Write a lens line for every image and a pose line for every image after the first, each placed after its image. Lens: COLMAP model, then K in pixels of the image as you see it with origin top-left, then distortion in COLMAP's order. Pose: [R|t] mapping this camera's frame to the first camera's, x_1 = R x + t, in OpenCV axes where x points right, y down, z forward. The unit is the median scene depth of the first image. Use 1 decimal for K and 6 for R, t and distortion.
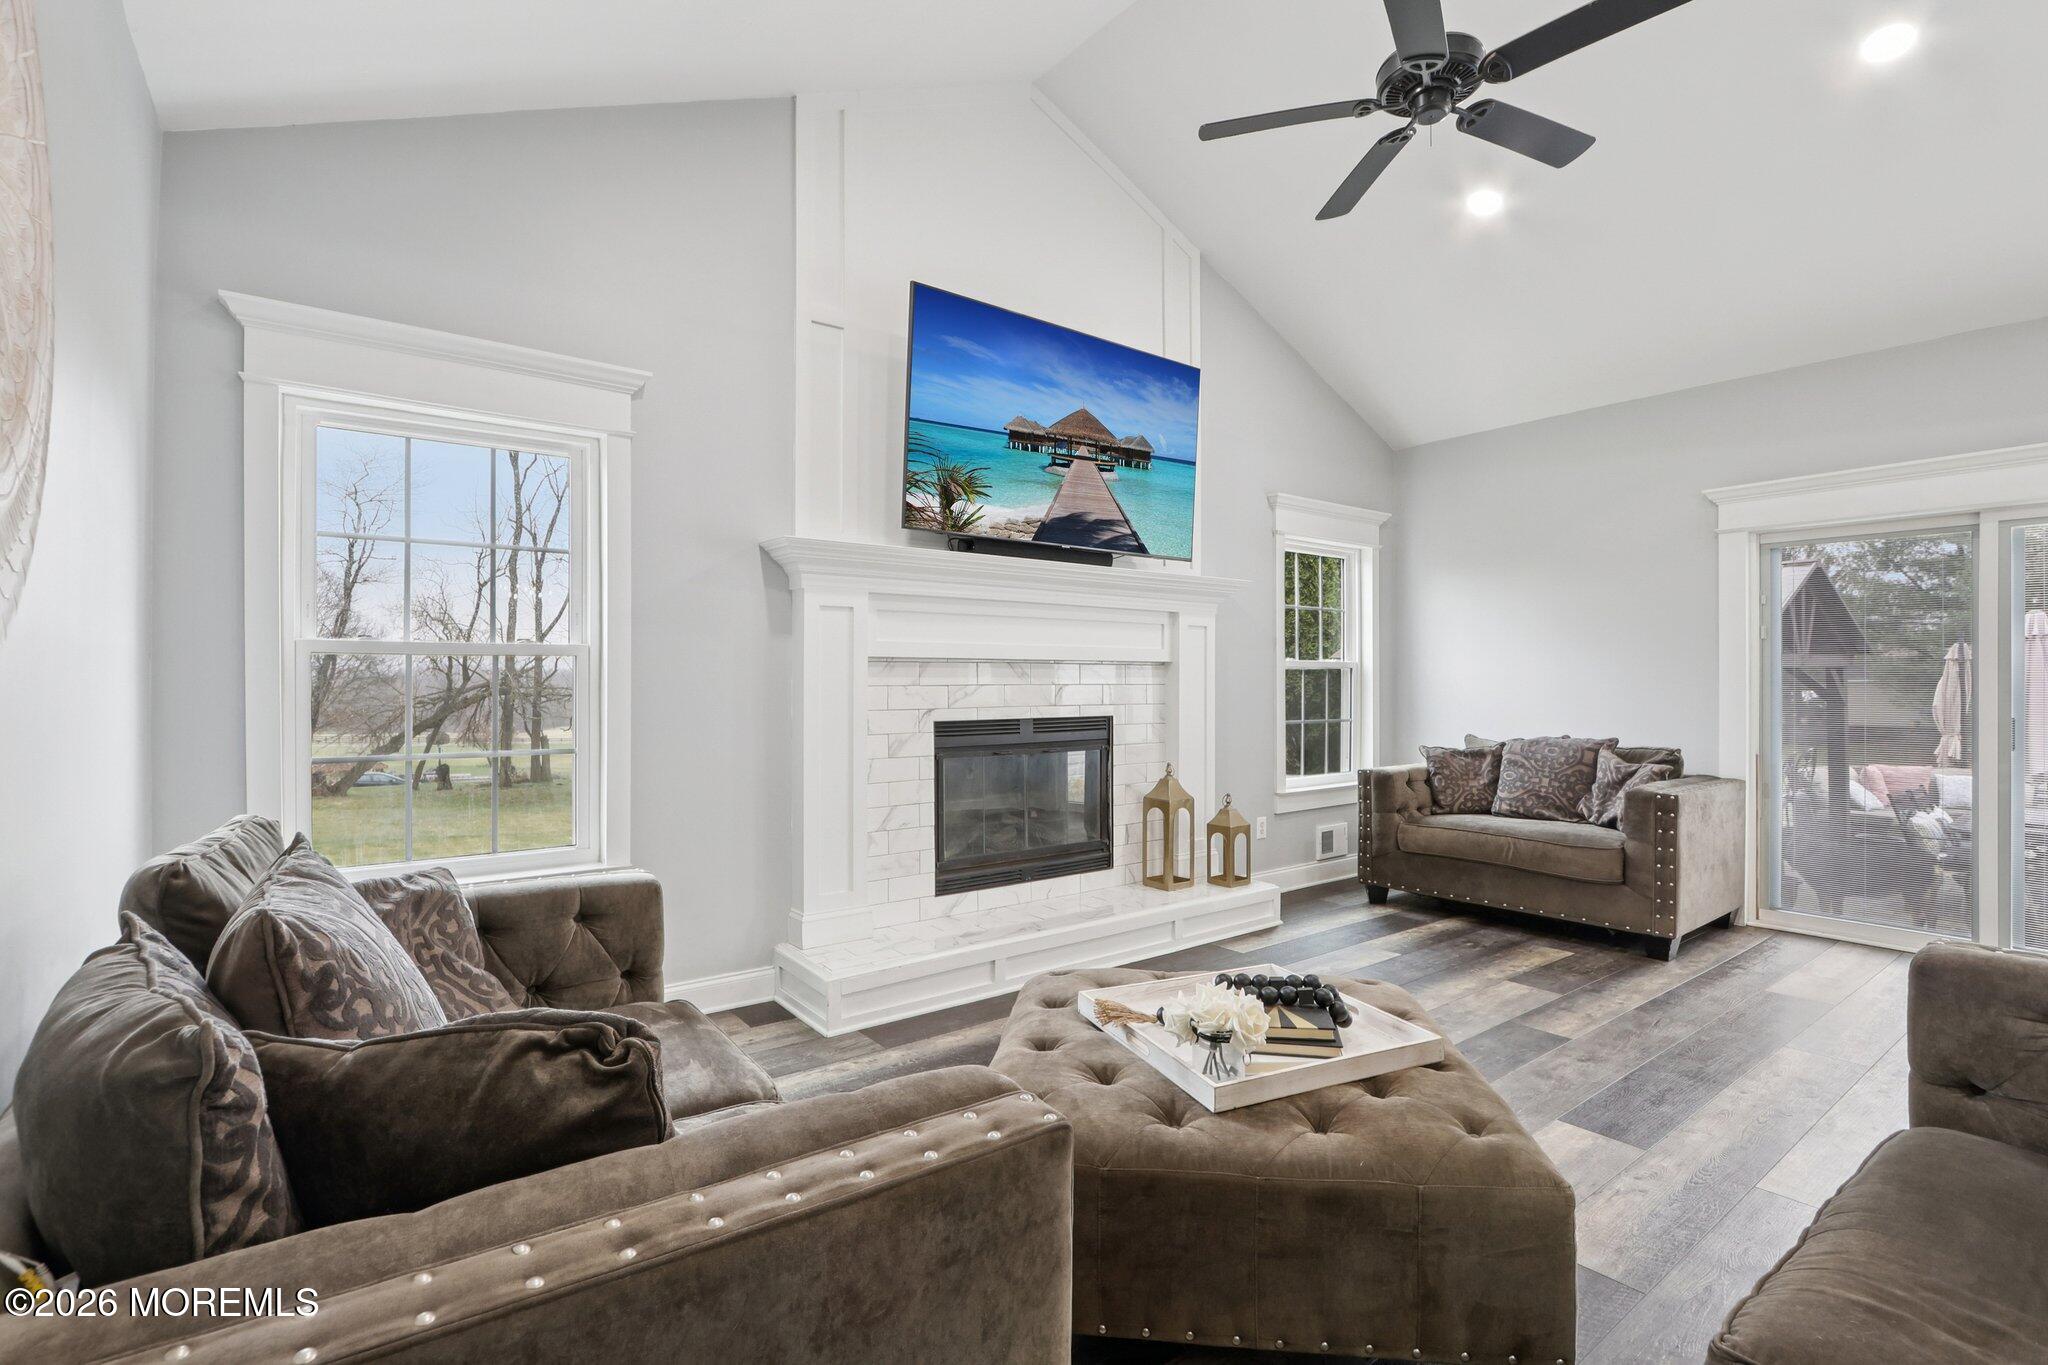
lens RADIAL K [[964.8, 0, 1017.1], [0, 964.8, 675.8], [0, 0, 1]] dist [-0.001421, -0.000125]
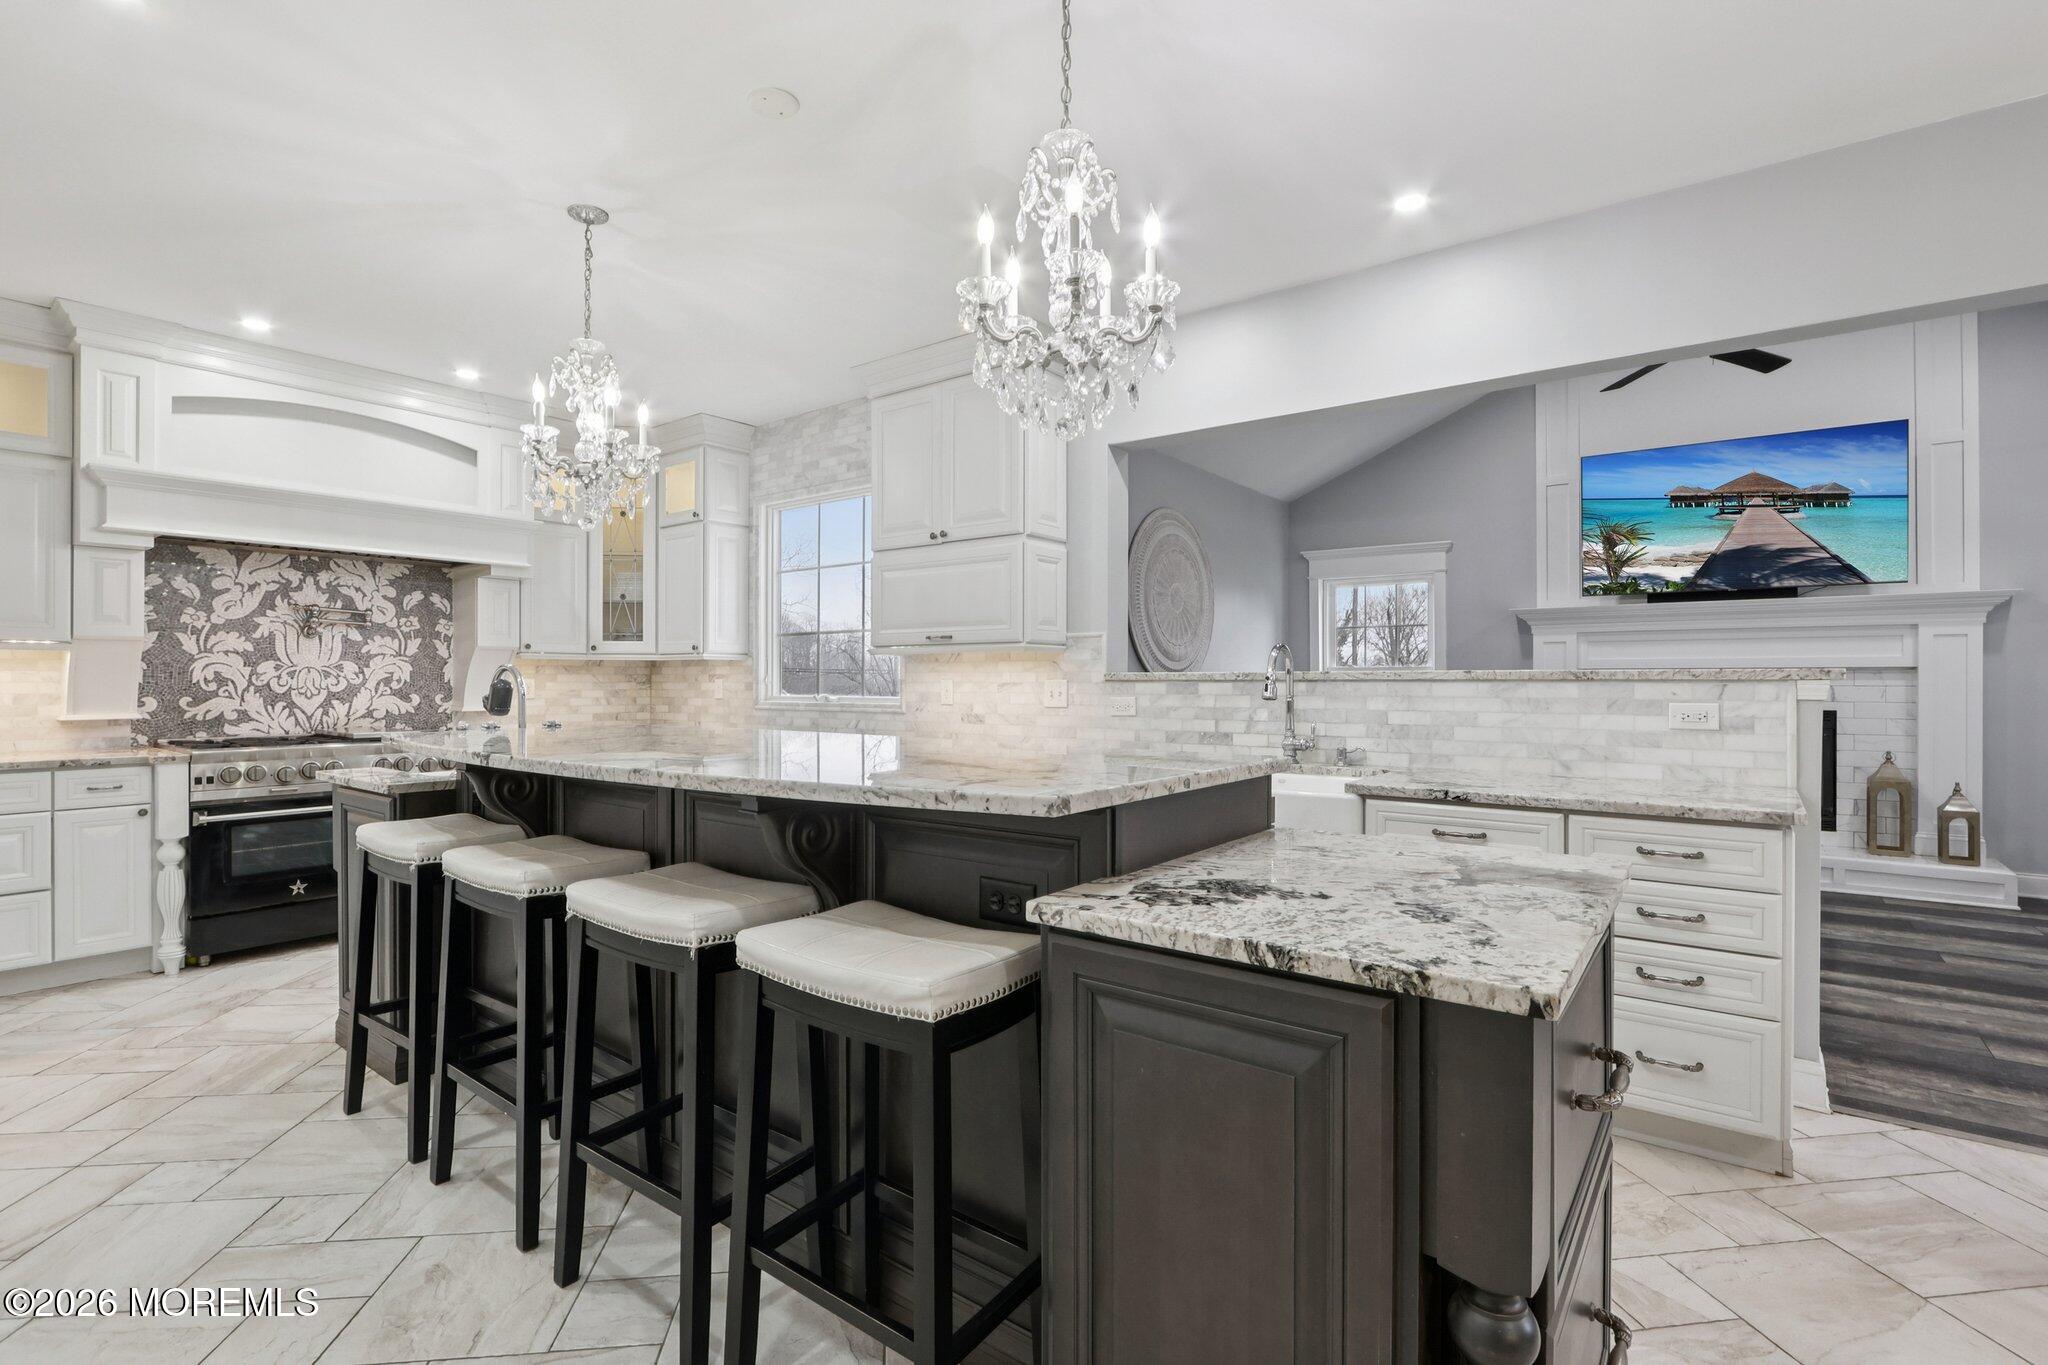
lens RADIAL K [[938.3, 0, 1011.9], [0, 938.3, 679.8], [0, 0, 1]] dist [-0.008897, 0.000255]
pose [[0.259146, -0.002566, -0.965835, 1.065372], [0.004204, 0.999990, -0.001529, -0.001454], [0.965829, -0.003664, 0.259154, -0.381877]]
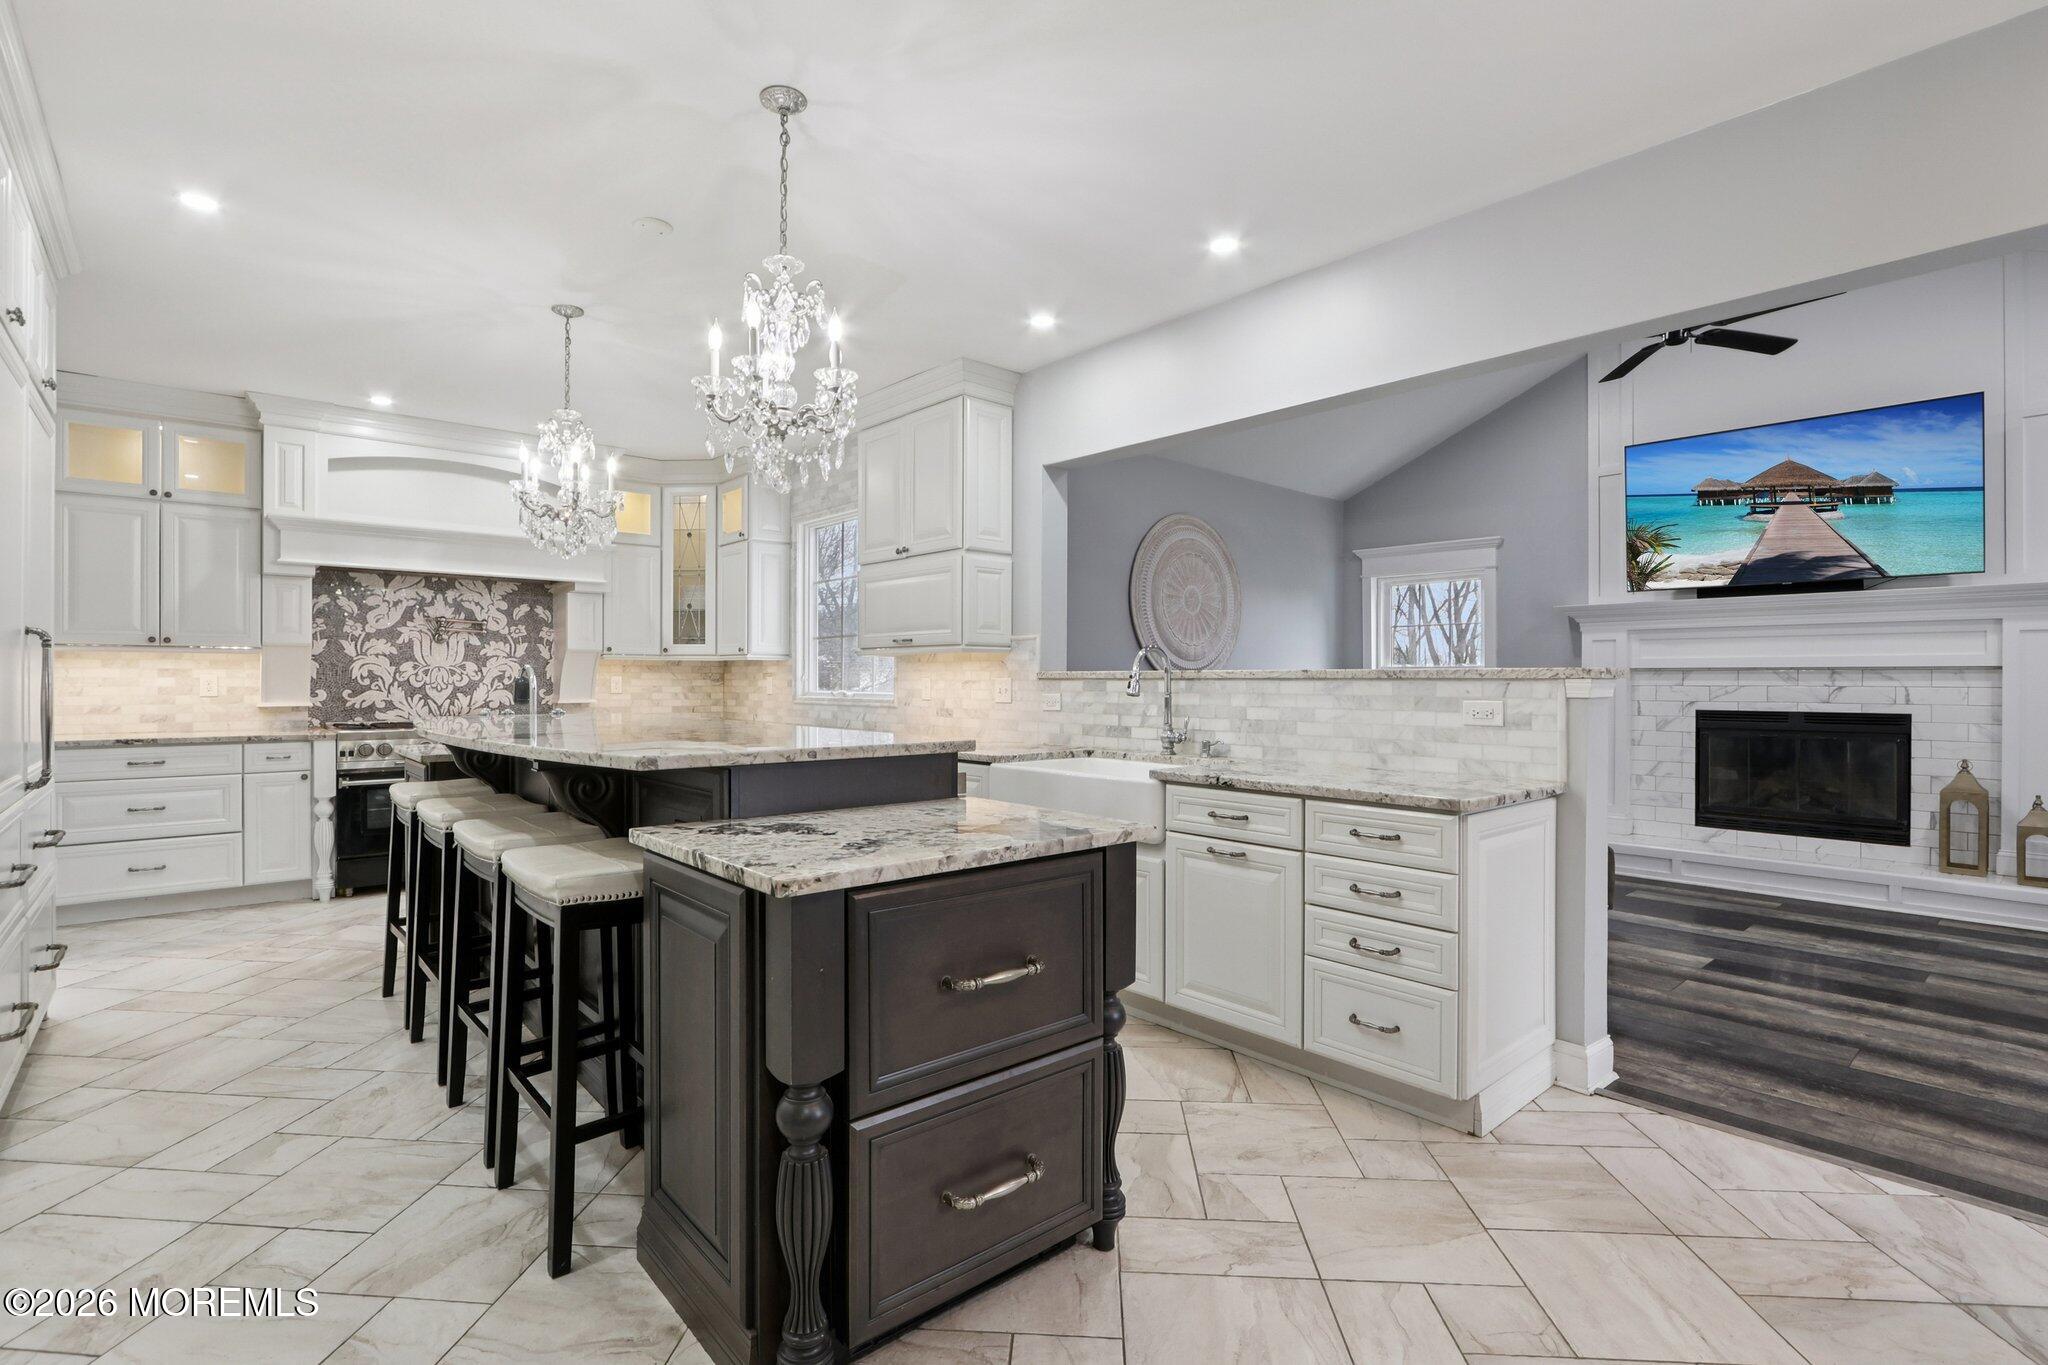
lens RADIAL K [[946.0, 0, 1008.8], [0, 946.0, 681.5], [0, 0, 1]] dist [-0.008570, -0.000242]
pose [[0.063883, 0.000450, -0.997957, 1.223998], [0.001350, 0.999999, 0.000537, 0.000653], [0.997956, -0.001382, 0.063882, -0.153892]]
